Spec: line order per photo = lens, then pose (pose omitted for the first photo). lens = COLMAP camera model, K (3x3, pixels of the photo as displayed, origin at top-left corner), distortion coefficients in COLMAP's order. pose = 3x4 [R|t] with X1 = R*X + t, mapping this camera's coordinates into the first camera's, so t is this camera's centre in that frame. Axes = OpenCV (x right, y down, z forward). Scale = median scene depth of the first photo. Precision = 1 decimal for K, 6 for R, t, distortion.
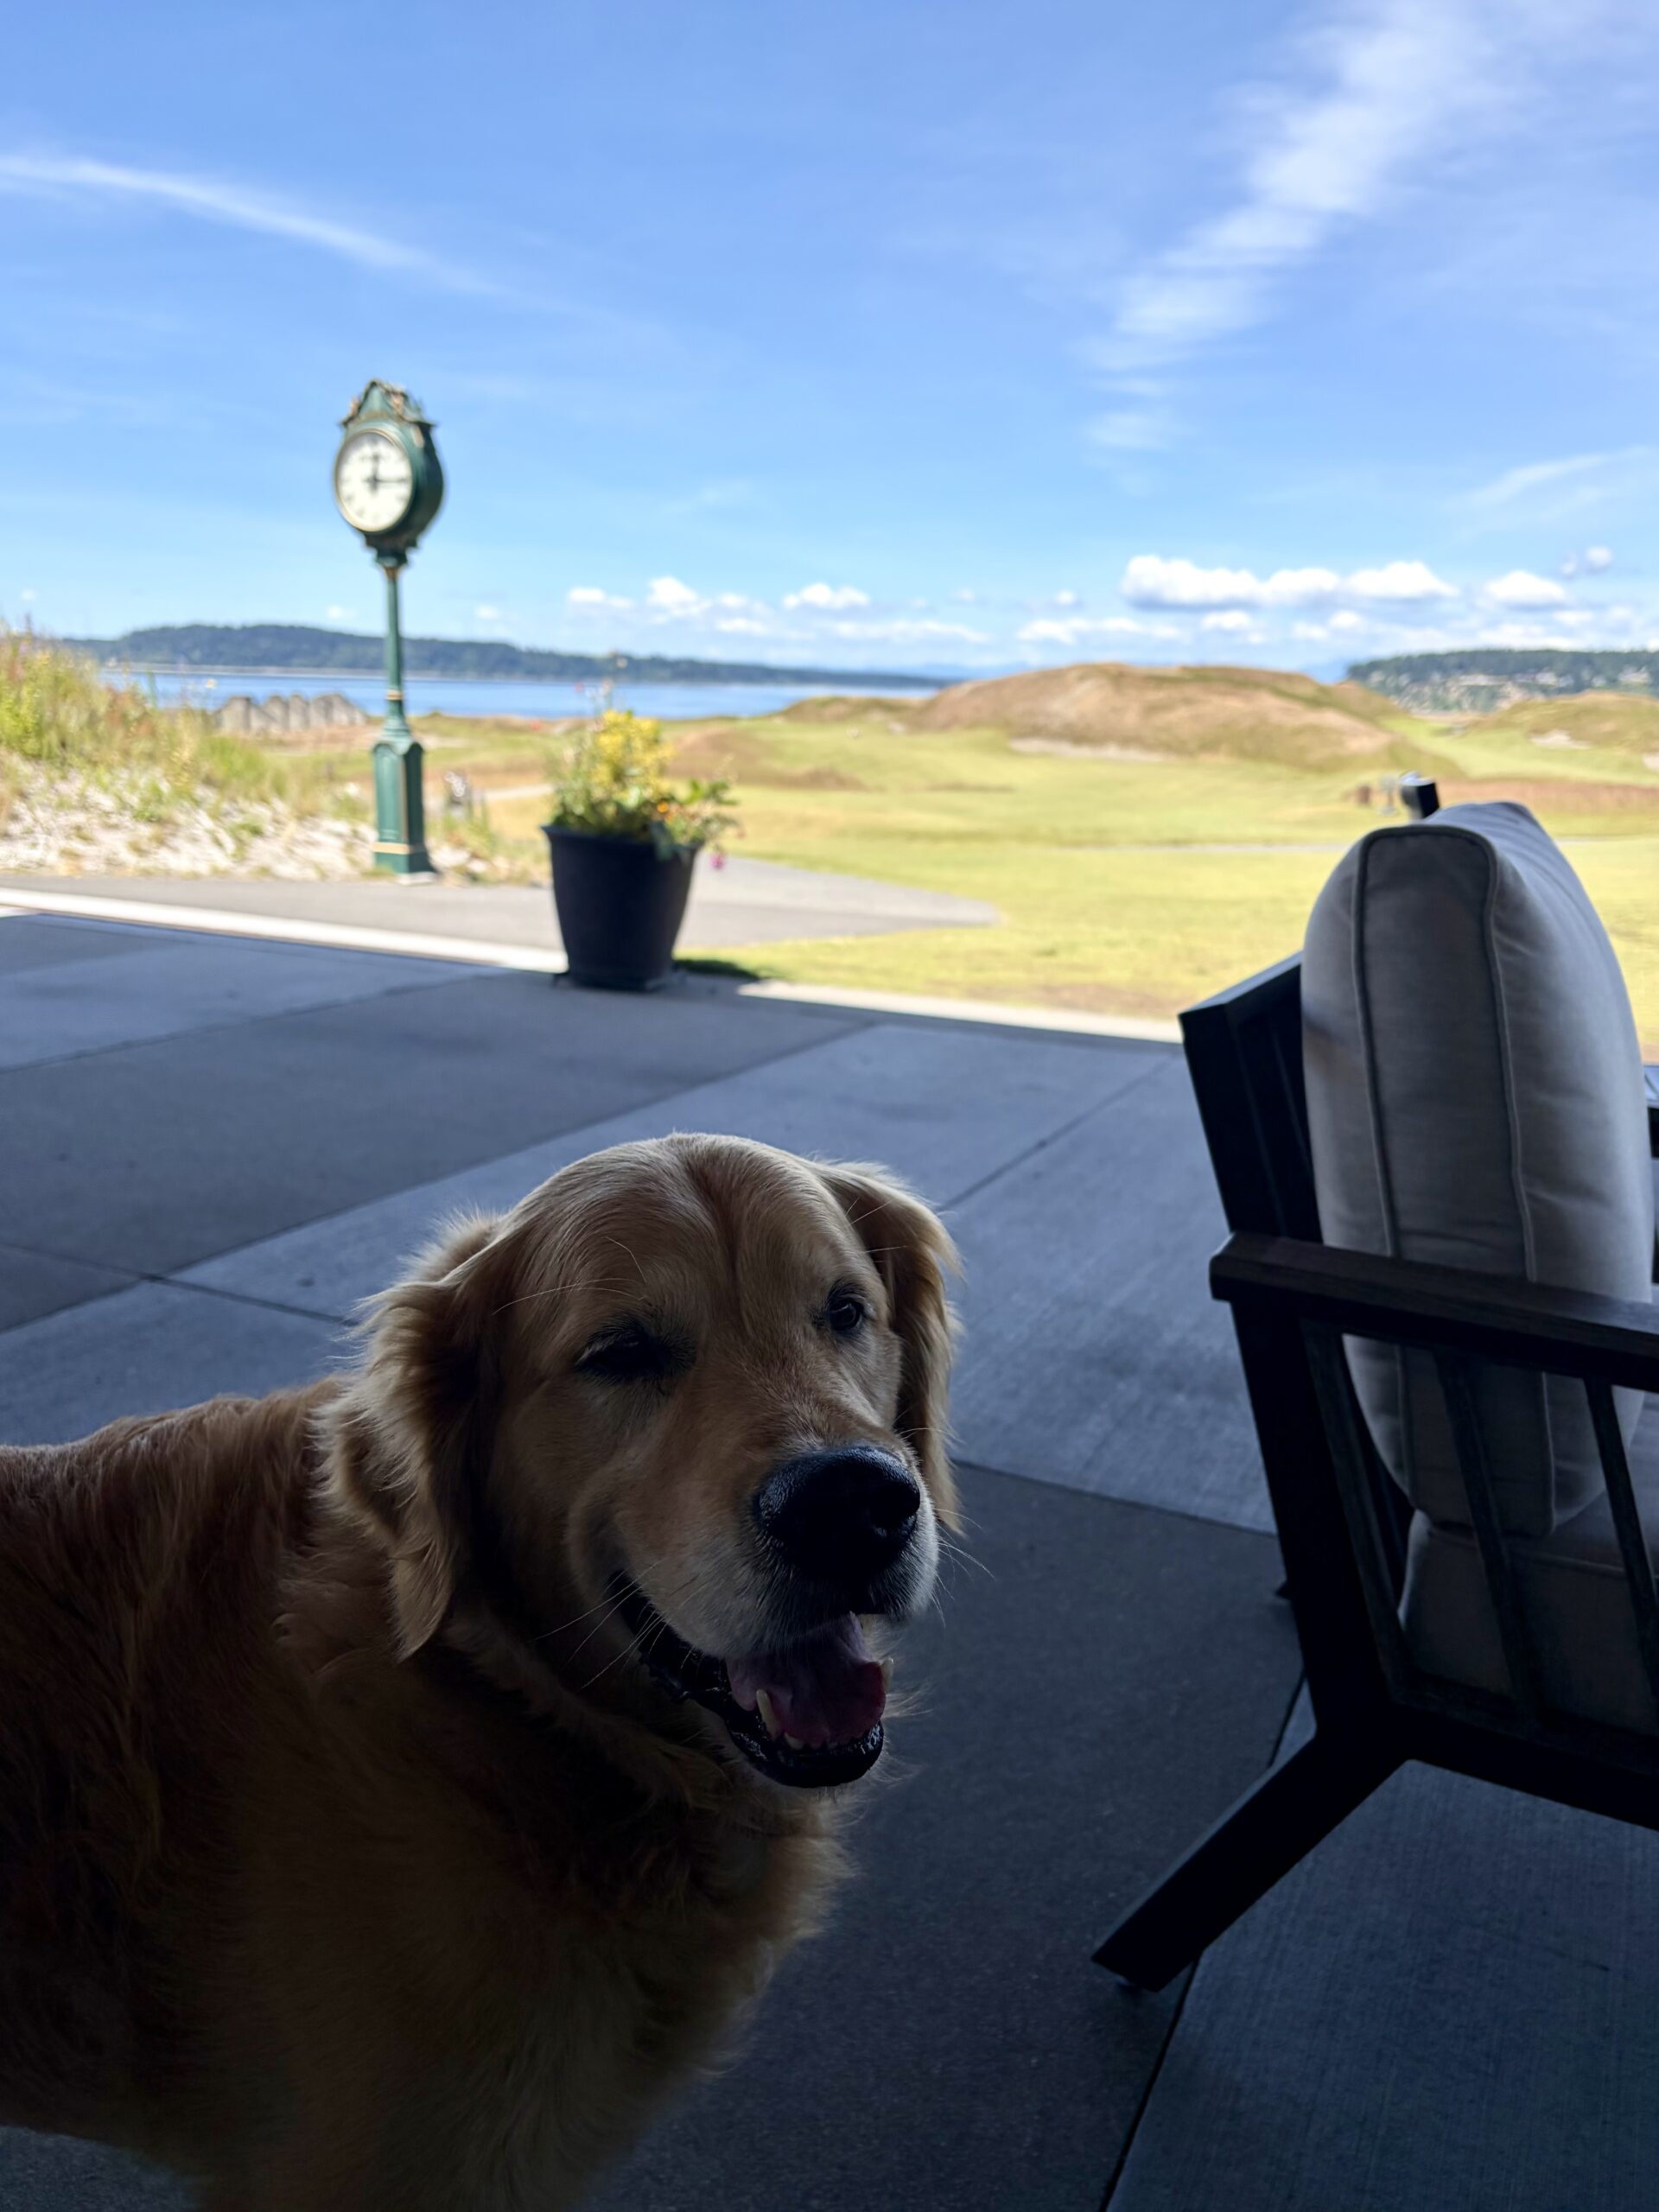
lens RADIAL K [[2613.7, 0, 829.8], [0, 2613.7, 1106.1], [0, 0, 1]] dist [-0.018386, 0.000000]
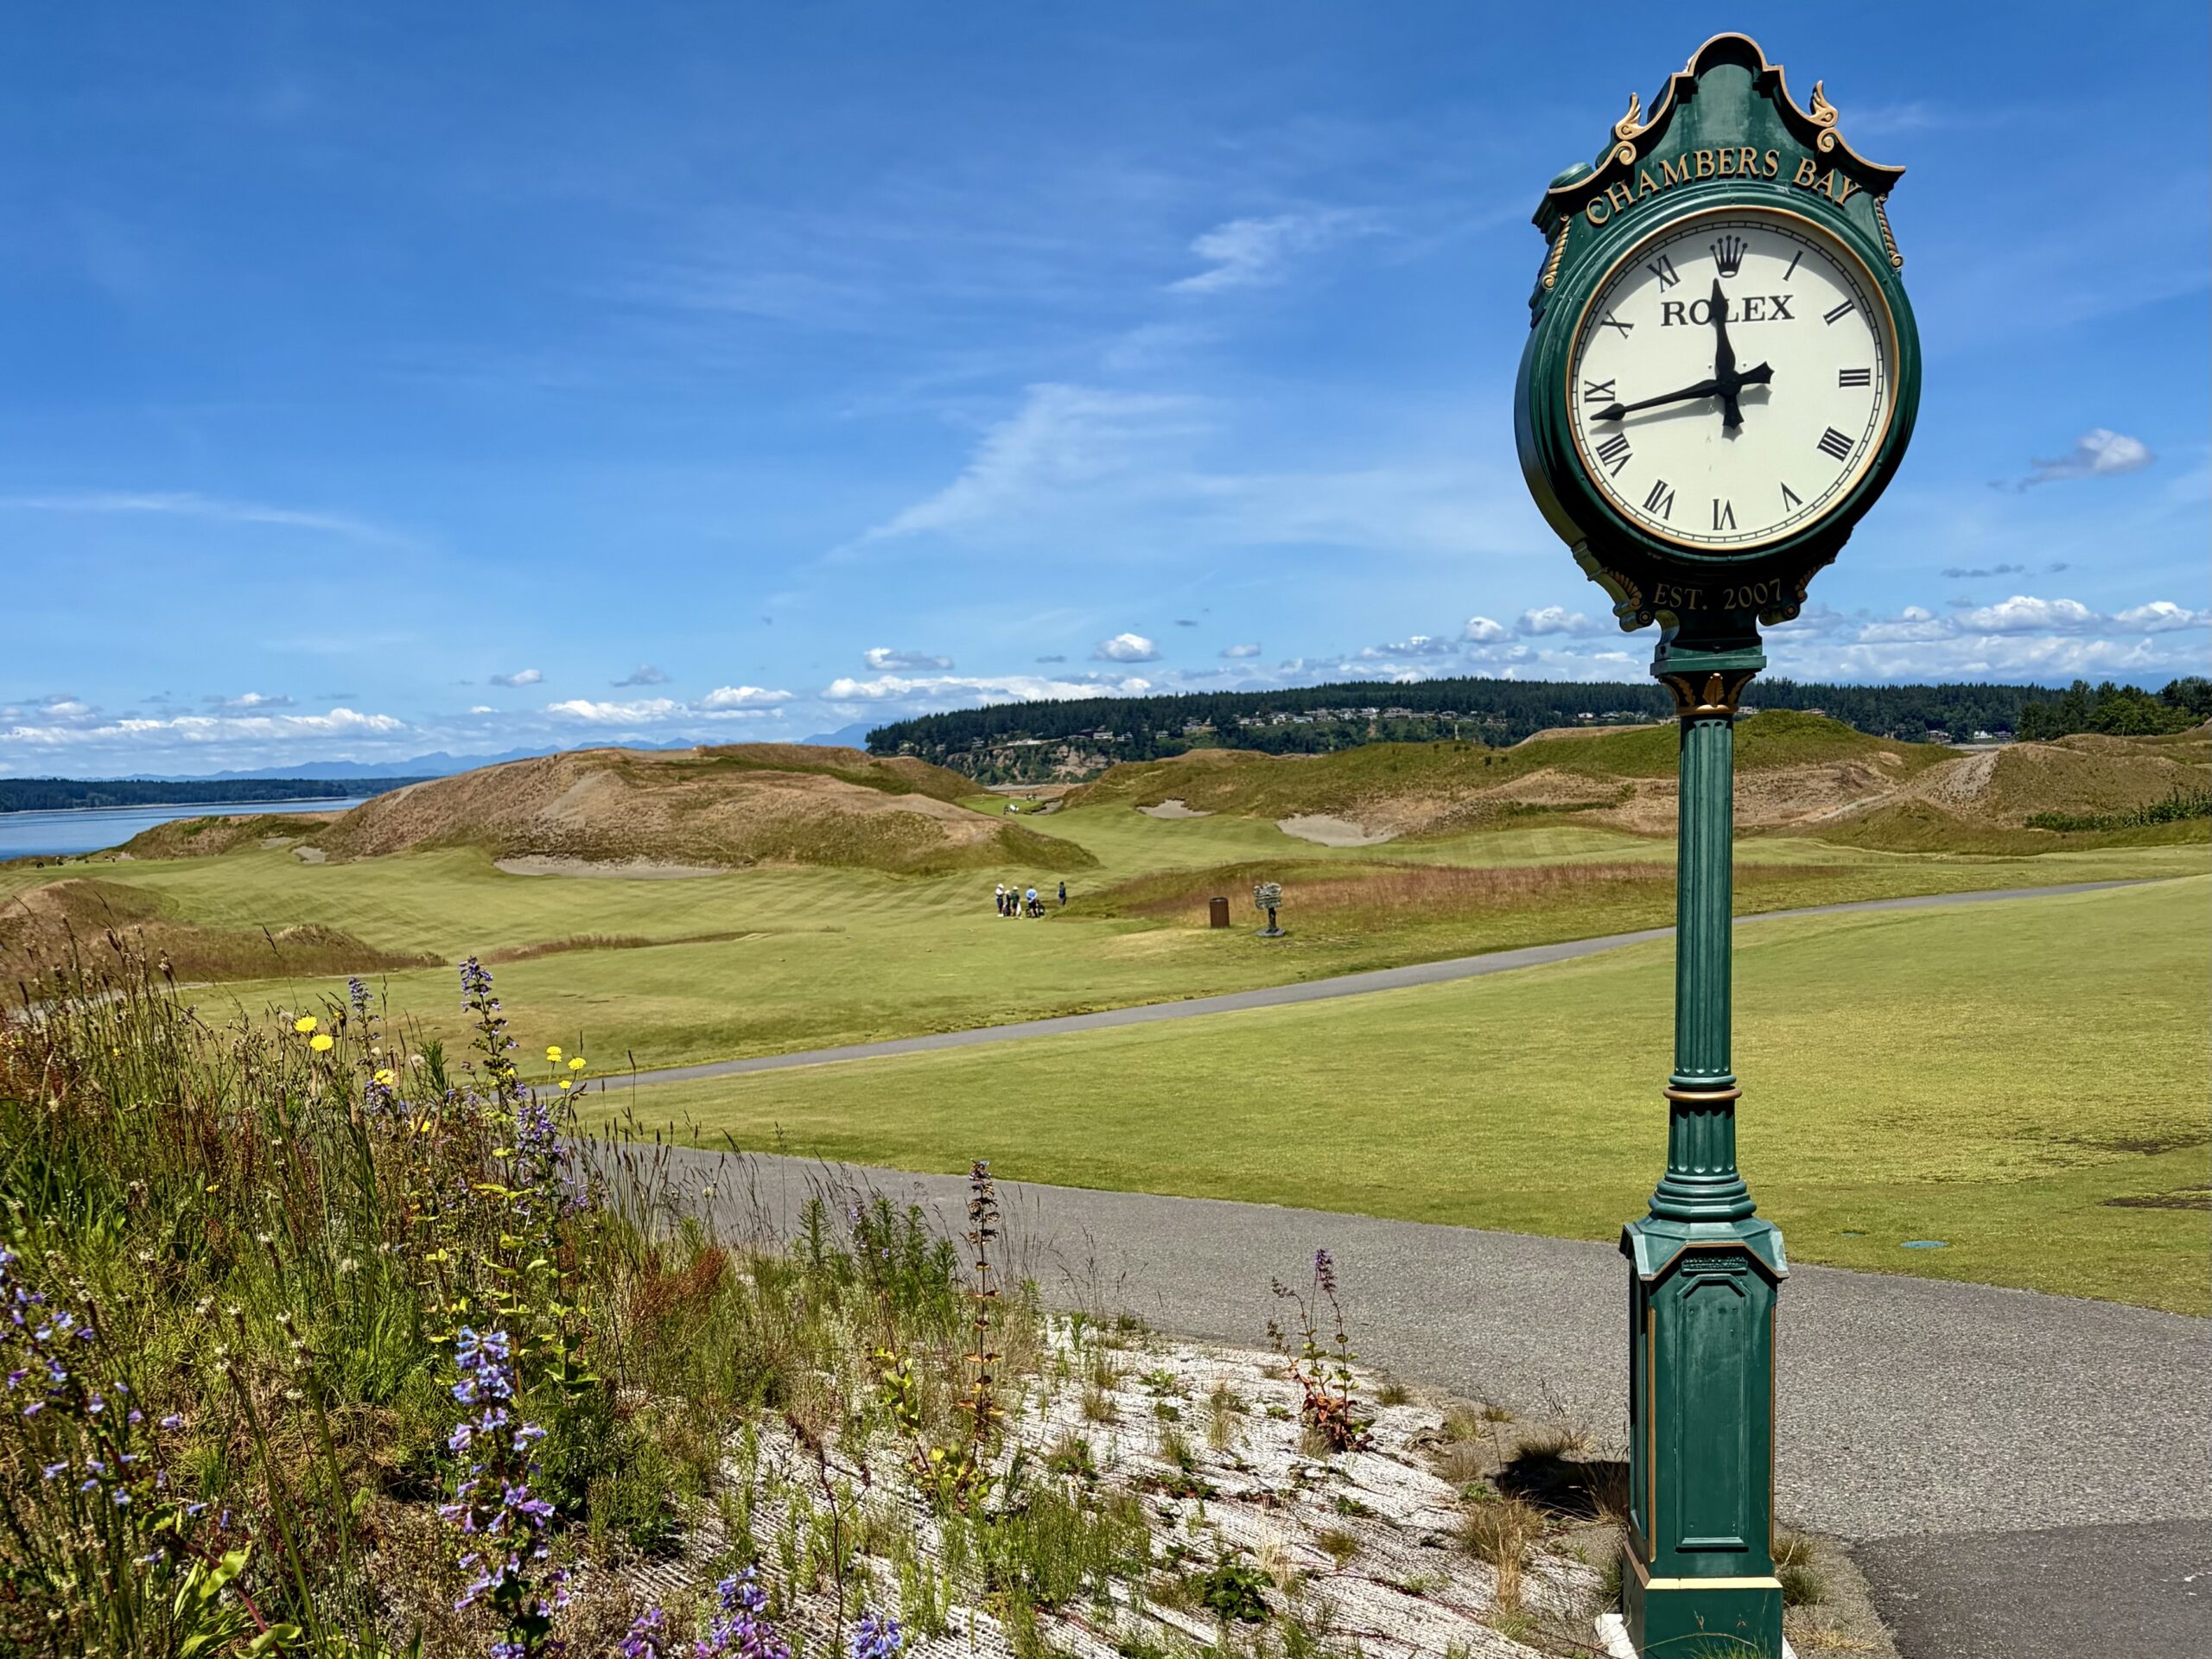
lens RADIAL K [[2613.7, 0, 1105.7], [0, 2613.7, 831.5], [0, 0, 1]] dist [-0.018386, 0.000000]
pose [[0.876104, -0.074255, 0.476369, -0.130451], [0.131181, 0.987504, -0.087329, -0.062166], [-0.463932, 0.139000, 0.874898, 0.278428]]
